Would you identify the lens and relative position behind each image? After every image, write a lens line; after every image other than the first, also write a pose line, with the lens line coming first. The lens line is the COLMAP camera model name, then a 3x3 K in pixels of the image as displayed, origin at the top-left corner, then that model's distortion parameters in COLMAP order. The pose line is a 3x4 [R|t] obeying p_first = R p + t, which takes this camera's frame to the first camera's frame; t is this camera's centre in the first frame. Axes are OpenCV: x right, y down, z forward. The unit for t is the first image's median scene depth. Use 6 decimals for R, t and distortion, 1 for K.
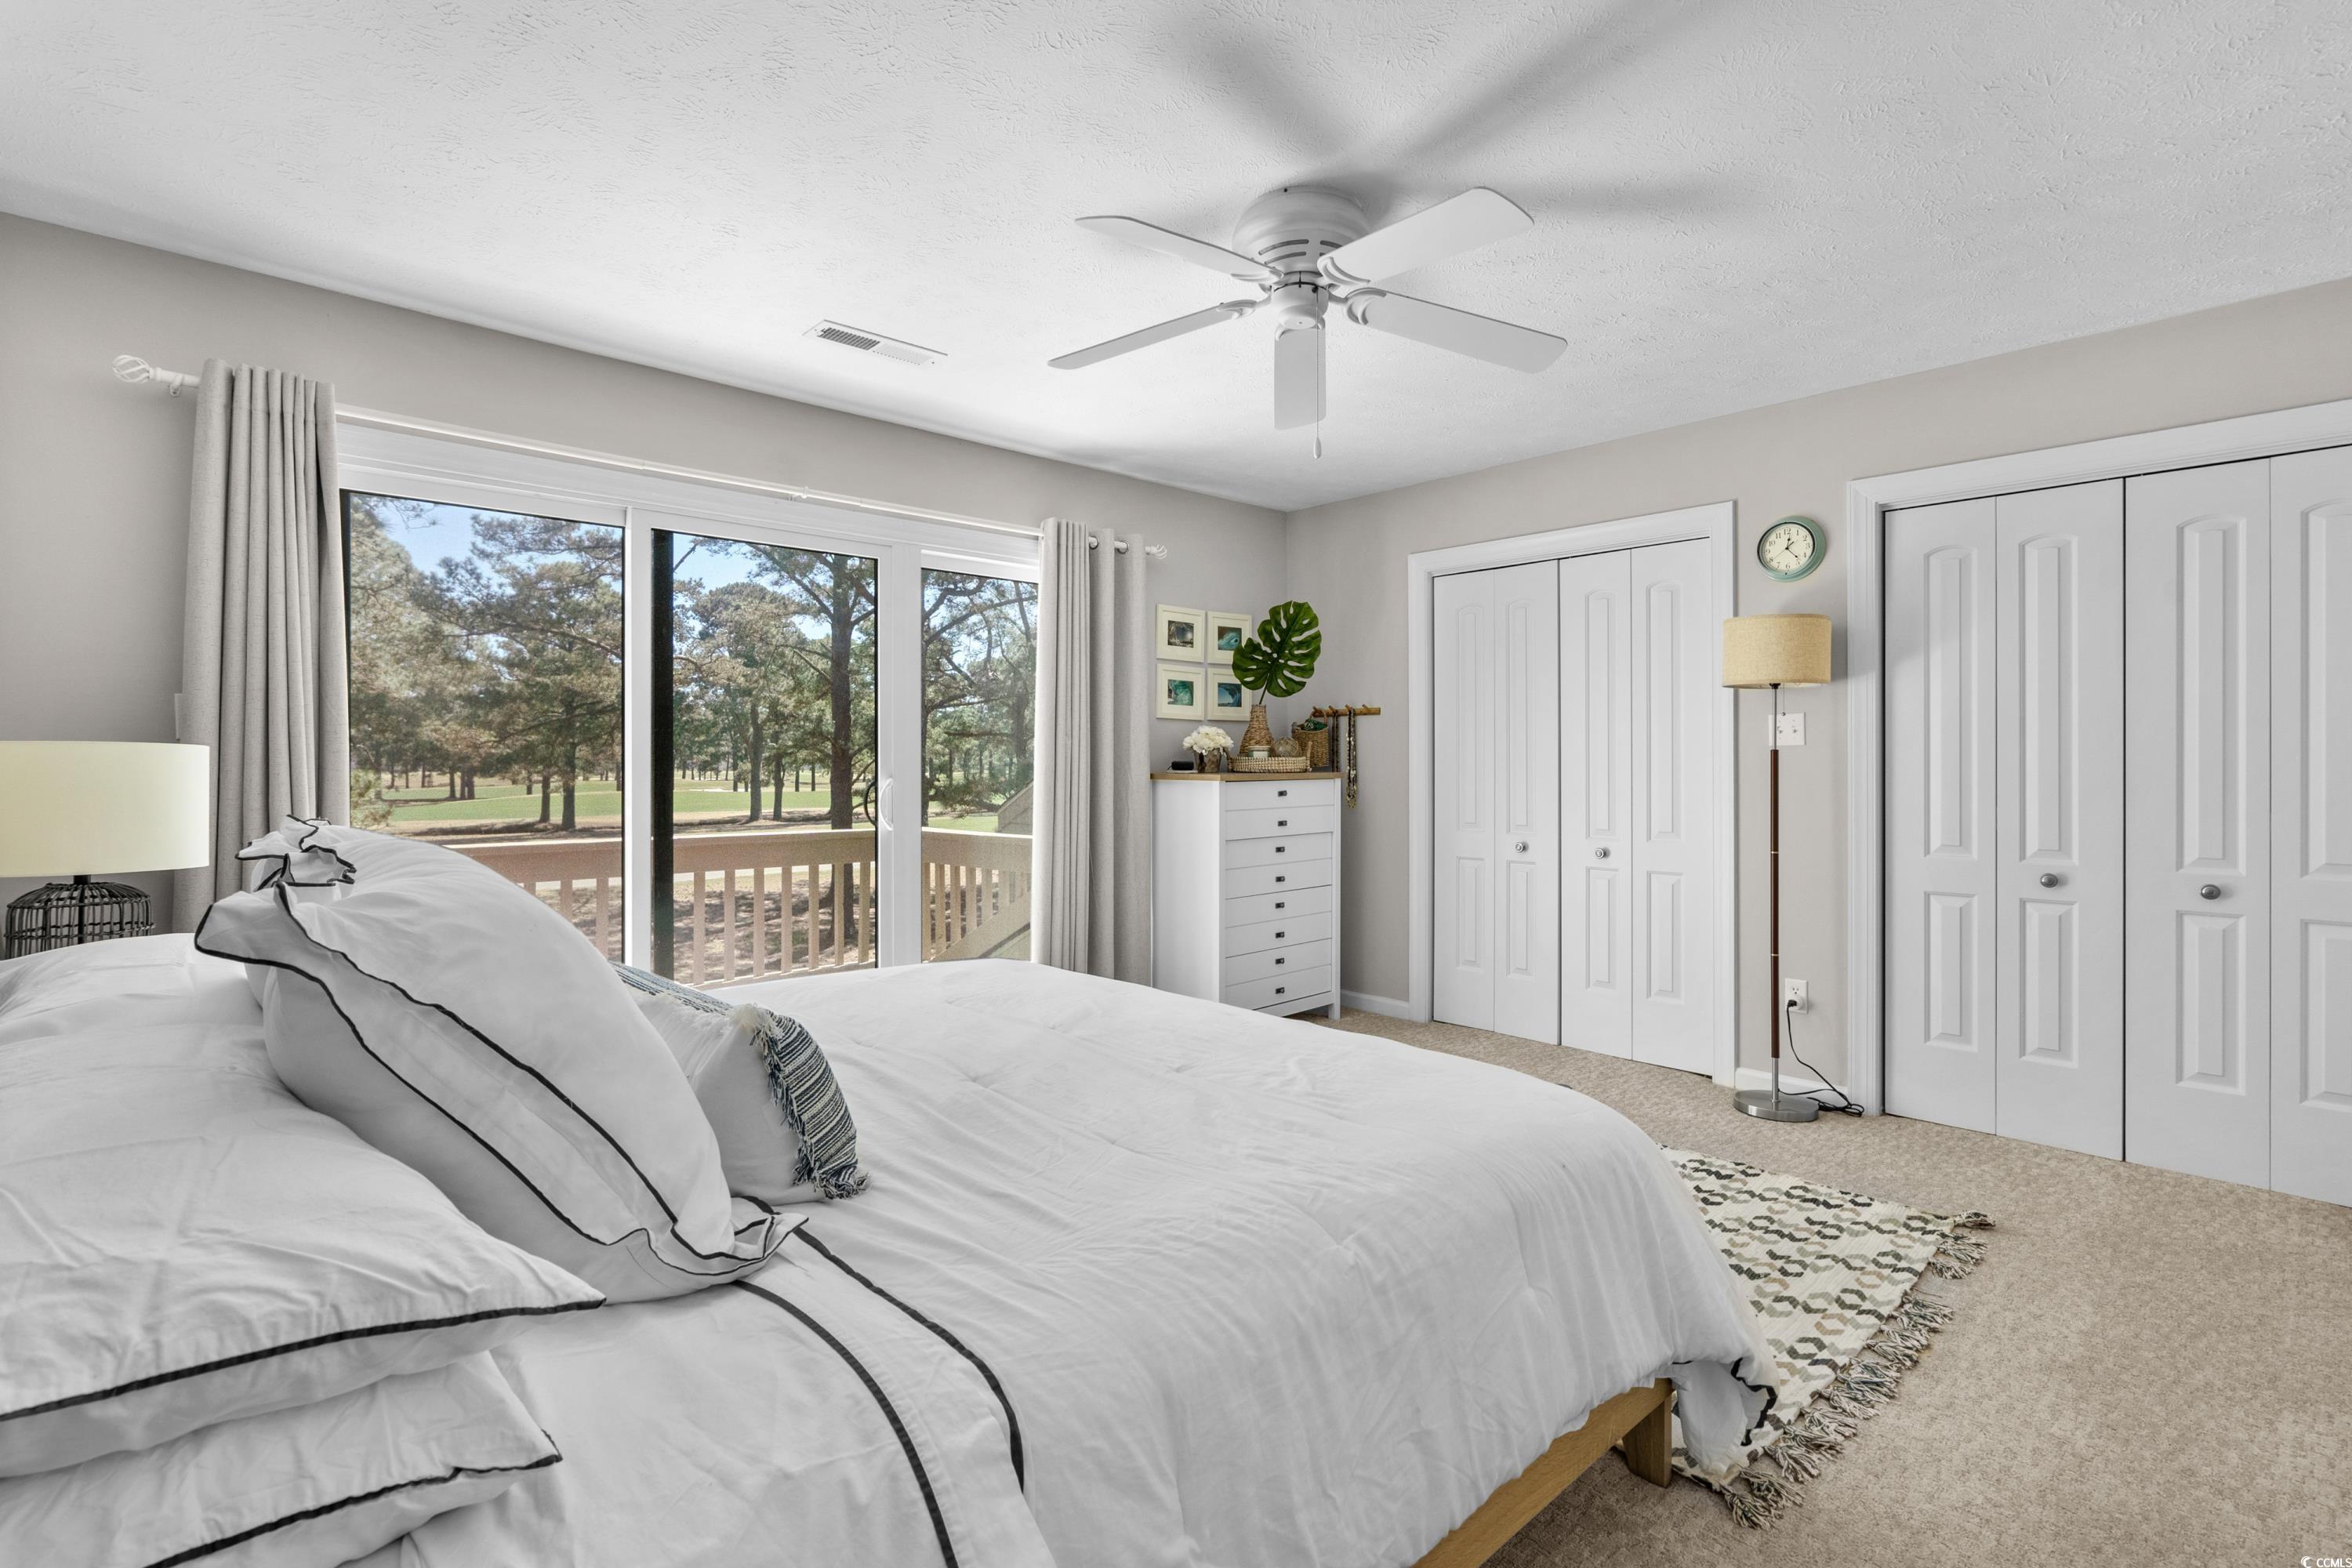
lens RADIAL K [[1081.5, 0, 1175.1], [0, 1081.5, 768.6], [0, 0, 1]] dist [-0.000436, 0.000360]
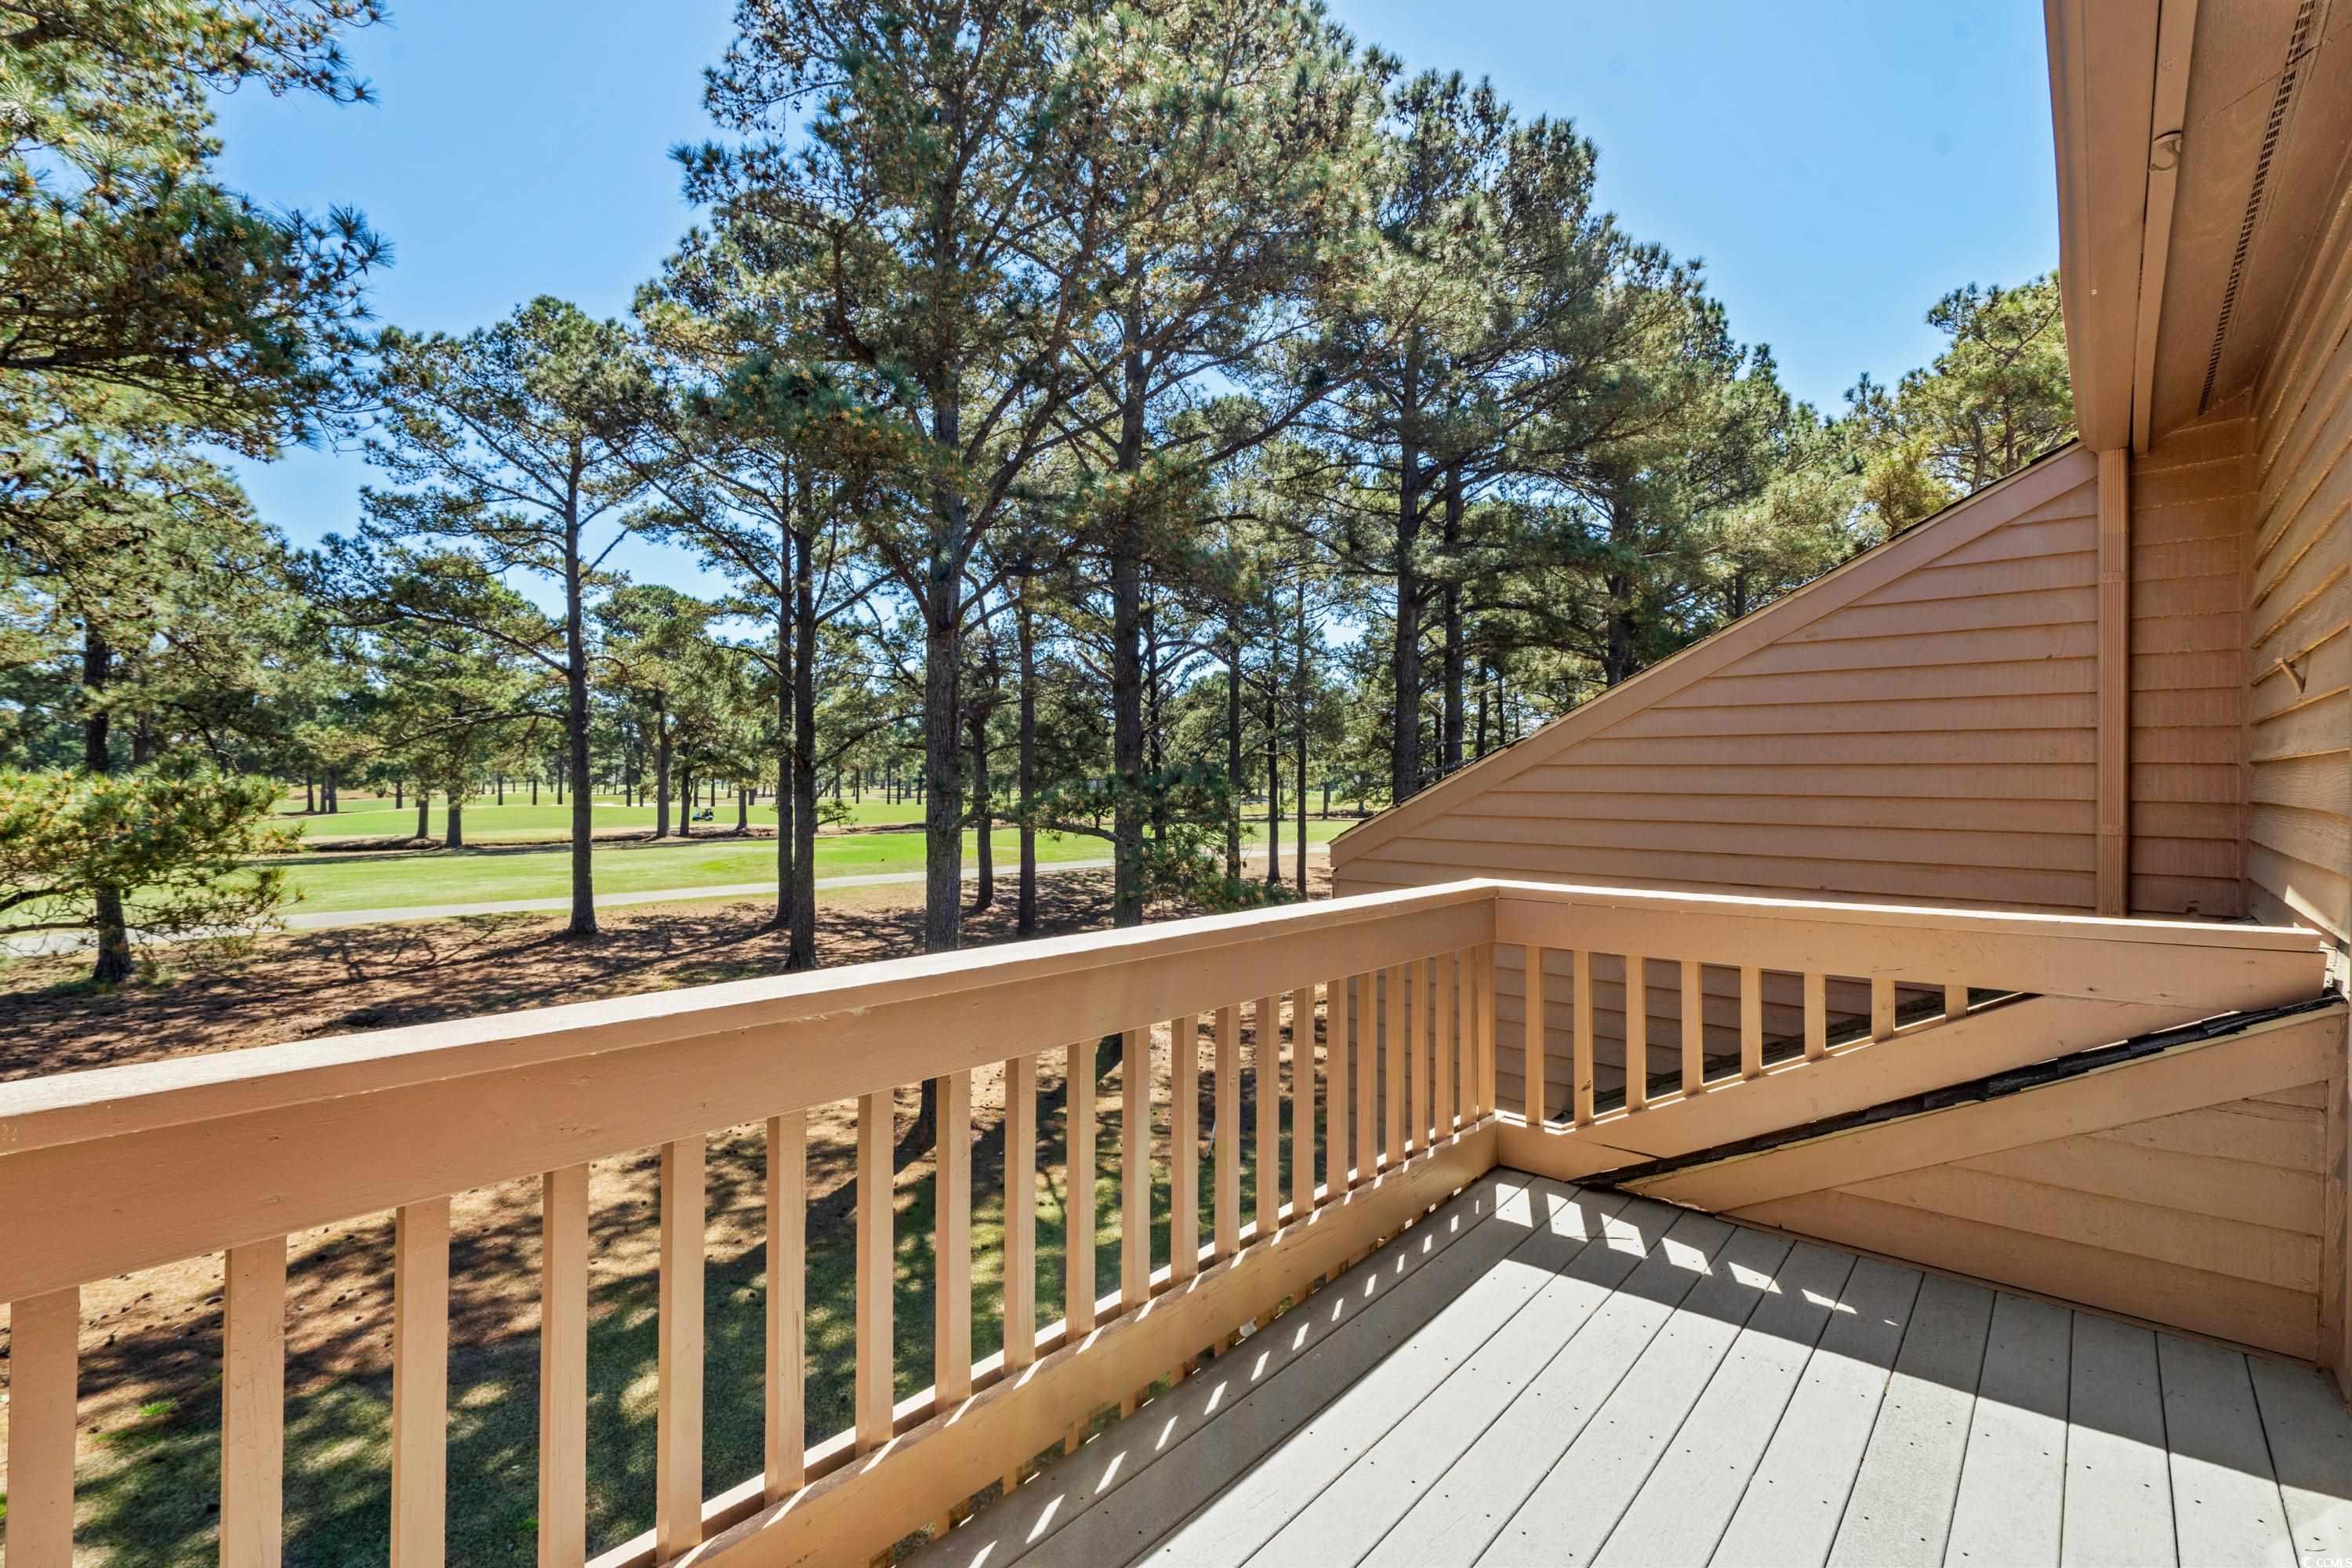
lens RADIAL K [[1063.0, 0, 1172.2], [0, 1063.0, 783.6], [0, 0, 1]] dist [0.007730, -0.000034]
pose [[0.995749, 0.005770, 0.091924, -0.052487], [-0.005669, 0.999983, -0.001358, 0.000125], [-0.091930, 0.000831, 0.995765, 0.058033]]
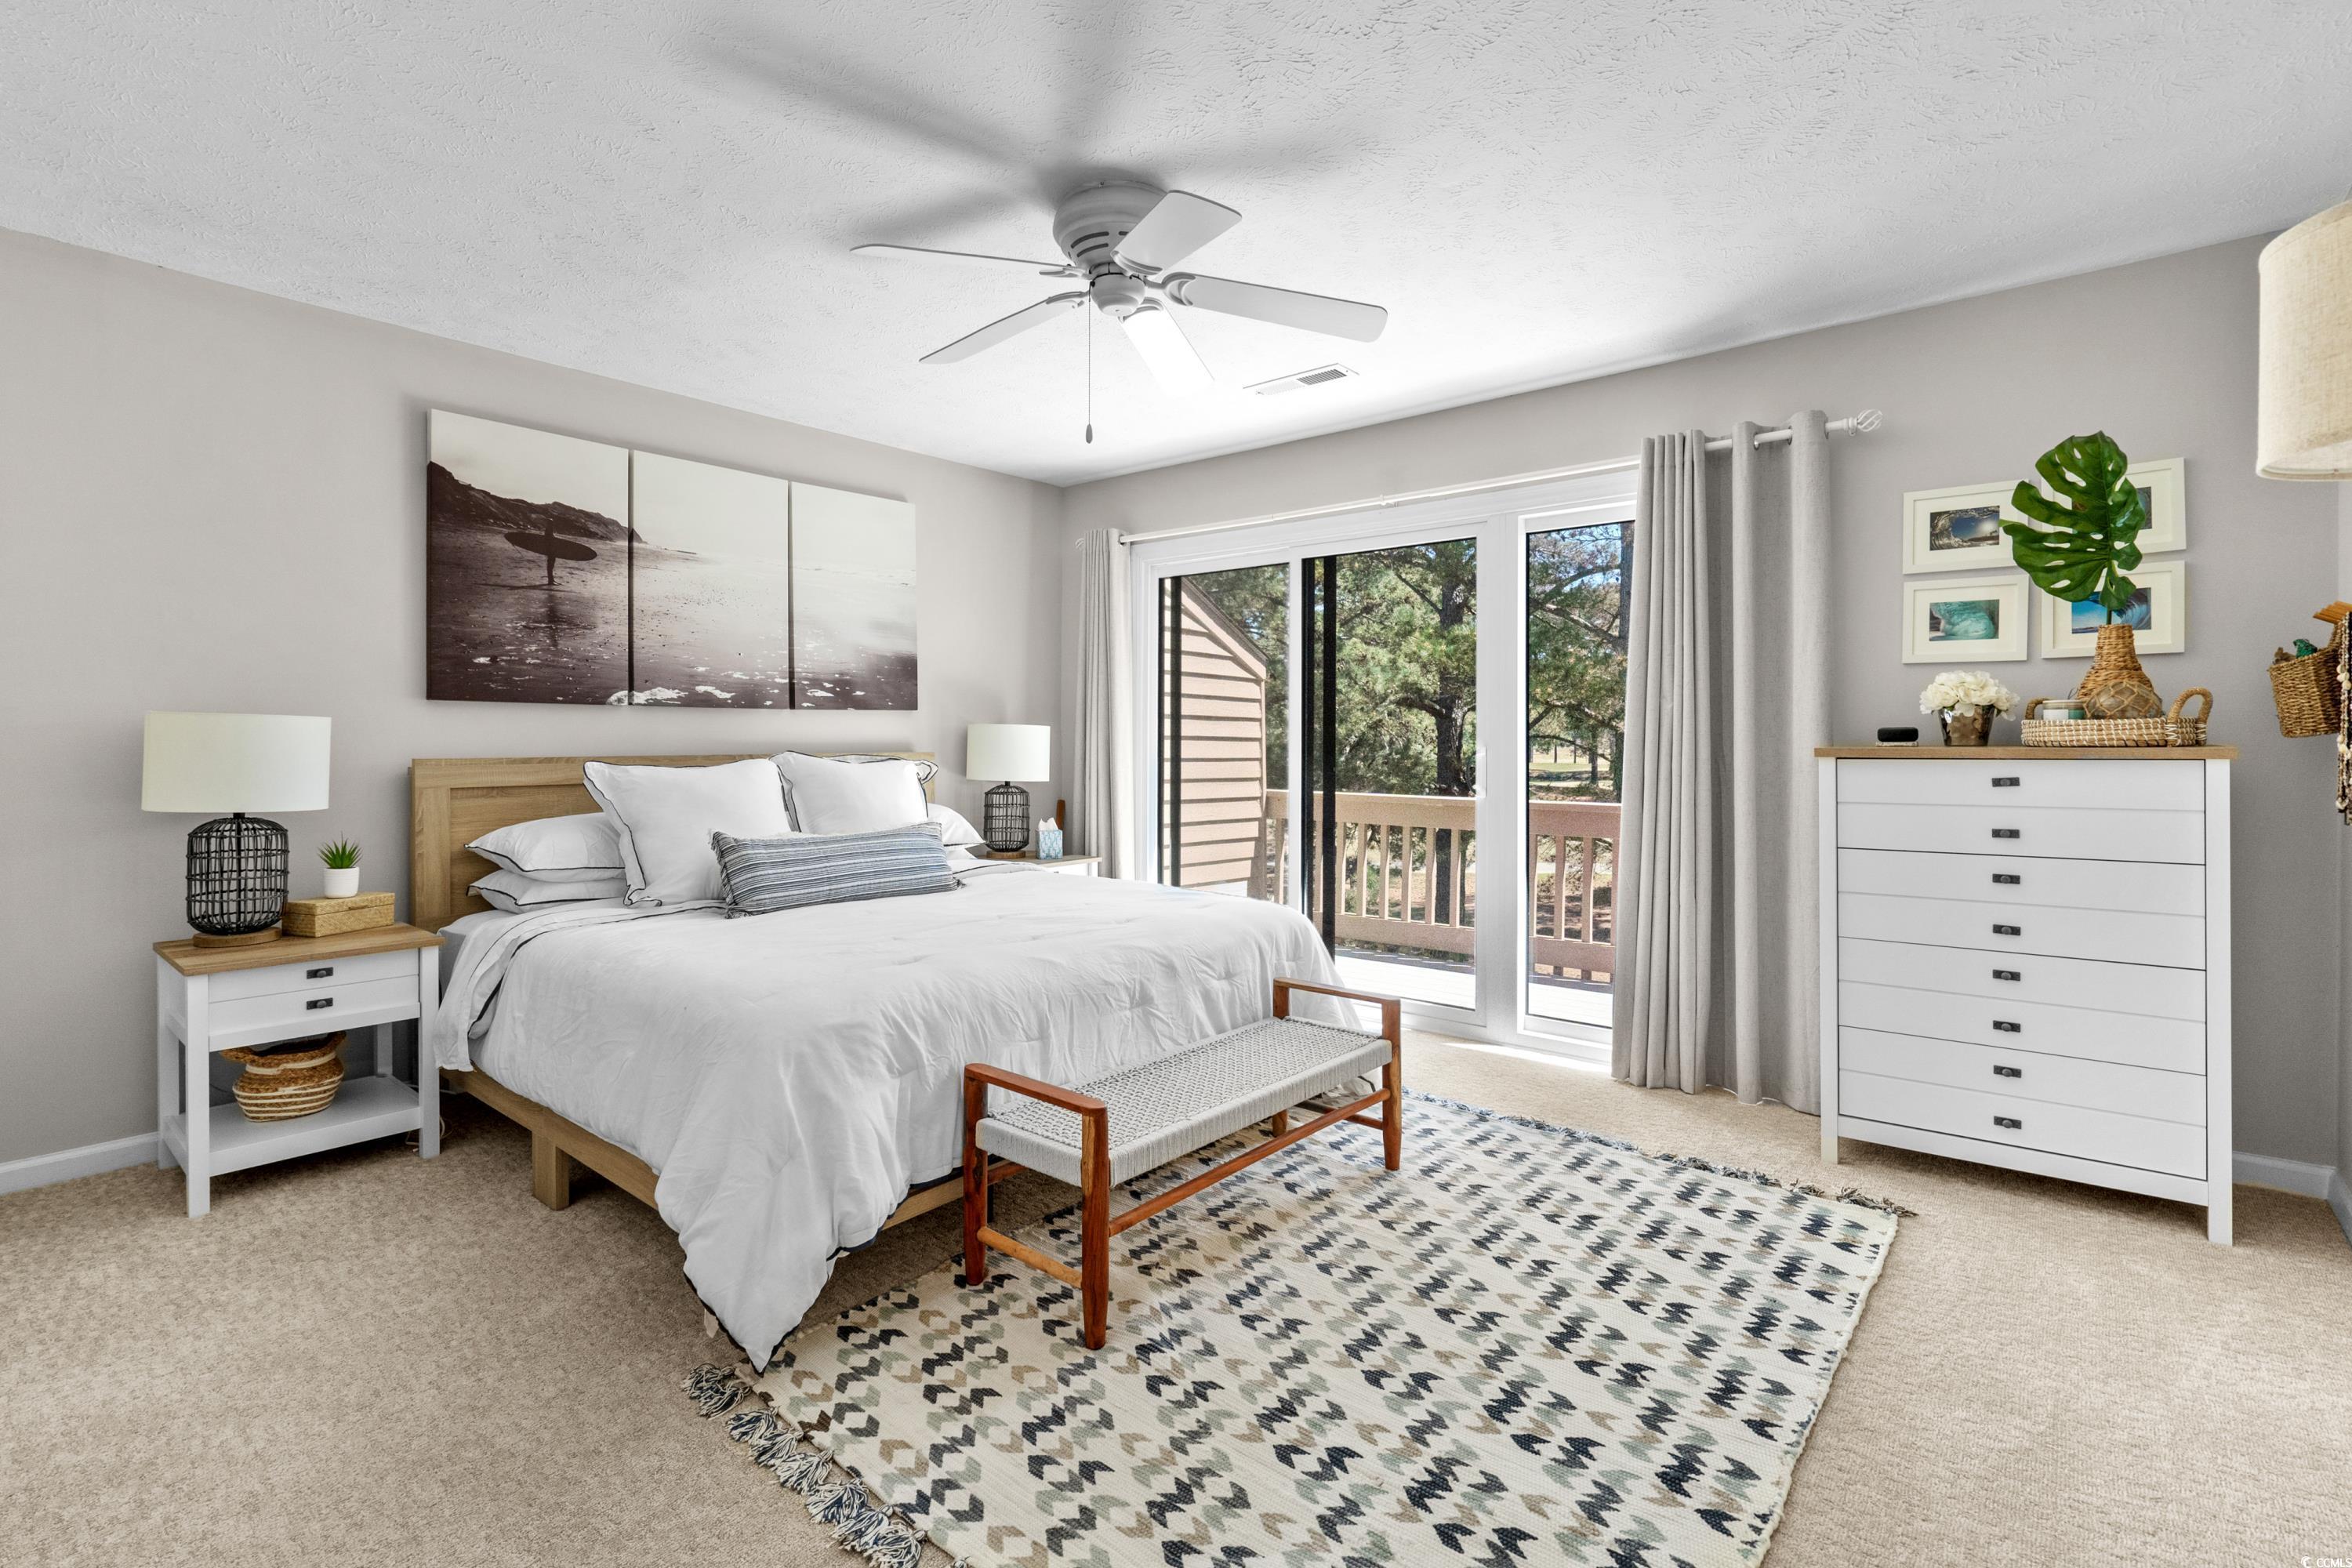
lens RADIAL K [[1082.9, 0, 1181.8], [0, 1082.9, 734.1], [0, 0, 1]] dist [-0.002752, -0.000351]
pose [[0.142389, -0.000954, -0.989810, 0.613932], [-0.002199, 0.999997, -0.001281, -0.001183], [0.989808, 0.002359, 0.142387, 0.484874]]
